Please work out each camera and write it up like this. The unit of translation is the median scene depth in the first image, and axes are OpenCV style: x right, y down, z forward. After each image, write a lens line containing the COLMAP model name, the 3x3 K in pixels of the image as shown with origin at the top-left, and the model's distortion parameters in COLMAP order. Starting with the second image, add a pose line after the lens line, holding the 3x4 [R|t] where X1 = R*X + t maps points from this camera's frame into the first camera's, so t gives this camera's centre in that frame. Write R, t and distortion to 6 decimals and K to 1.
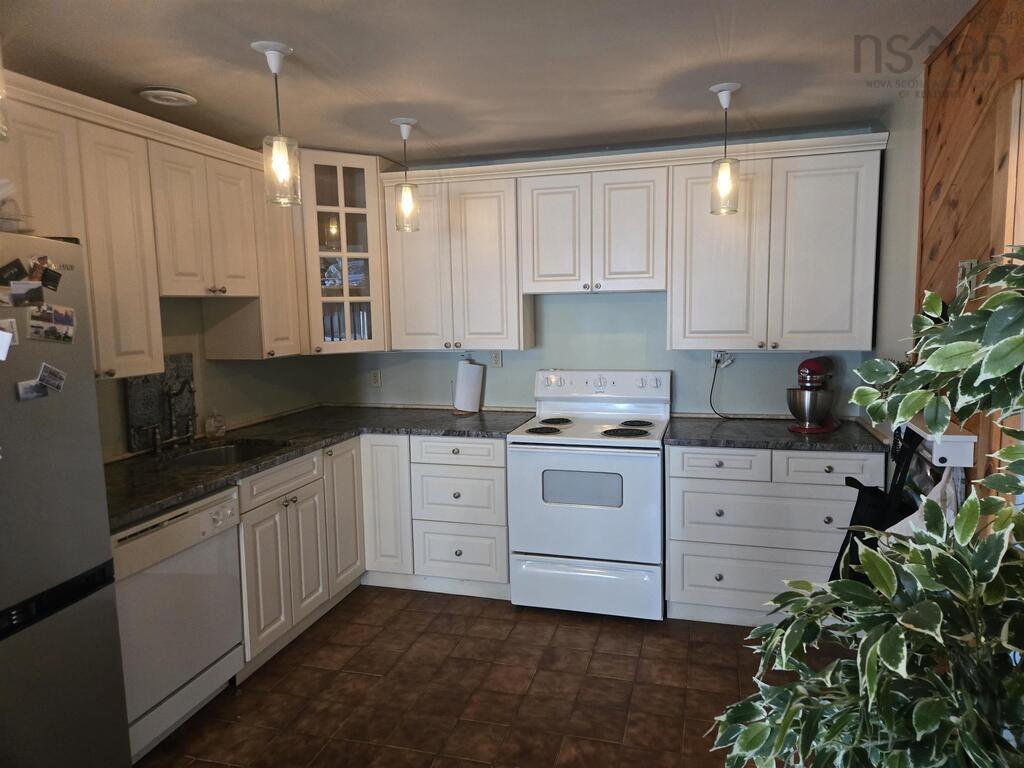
lens RADIAL K [[691.9, 0, 516.9], [0, 691.9, 378.2], [0, 0, 1]] dist [0.083676, -0.013175]
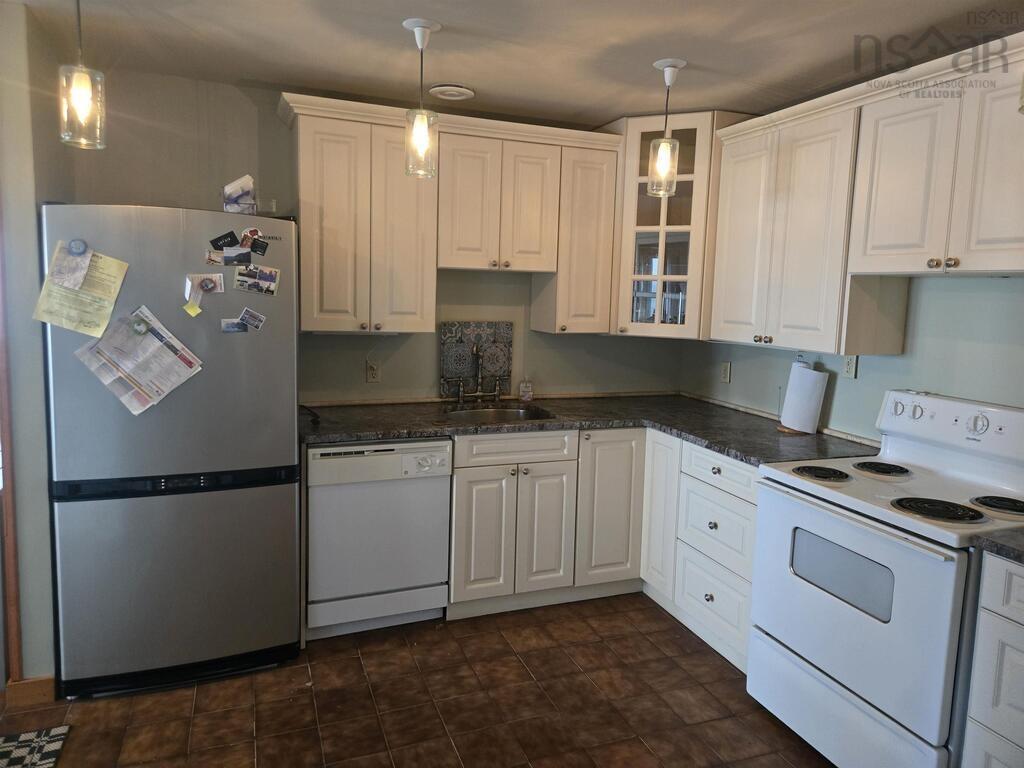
lens RADIAL K [[691.9, 0, 516.0], [0, 691.9, 366.2], [0, 0, 1]] dist [0.083676, -0.013175]
pose [[0.597672, 0.125728, -0.791821, 0.444355], [-0.129126, 0.989829, 0.059702, -0.034860], [0.791274, 0.066562, 0.607828, 0.365430]]
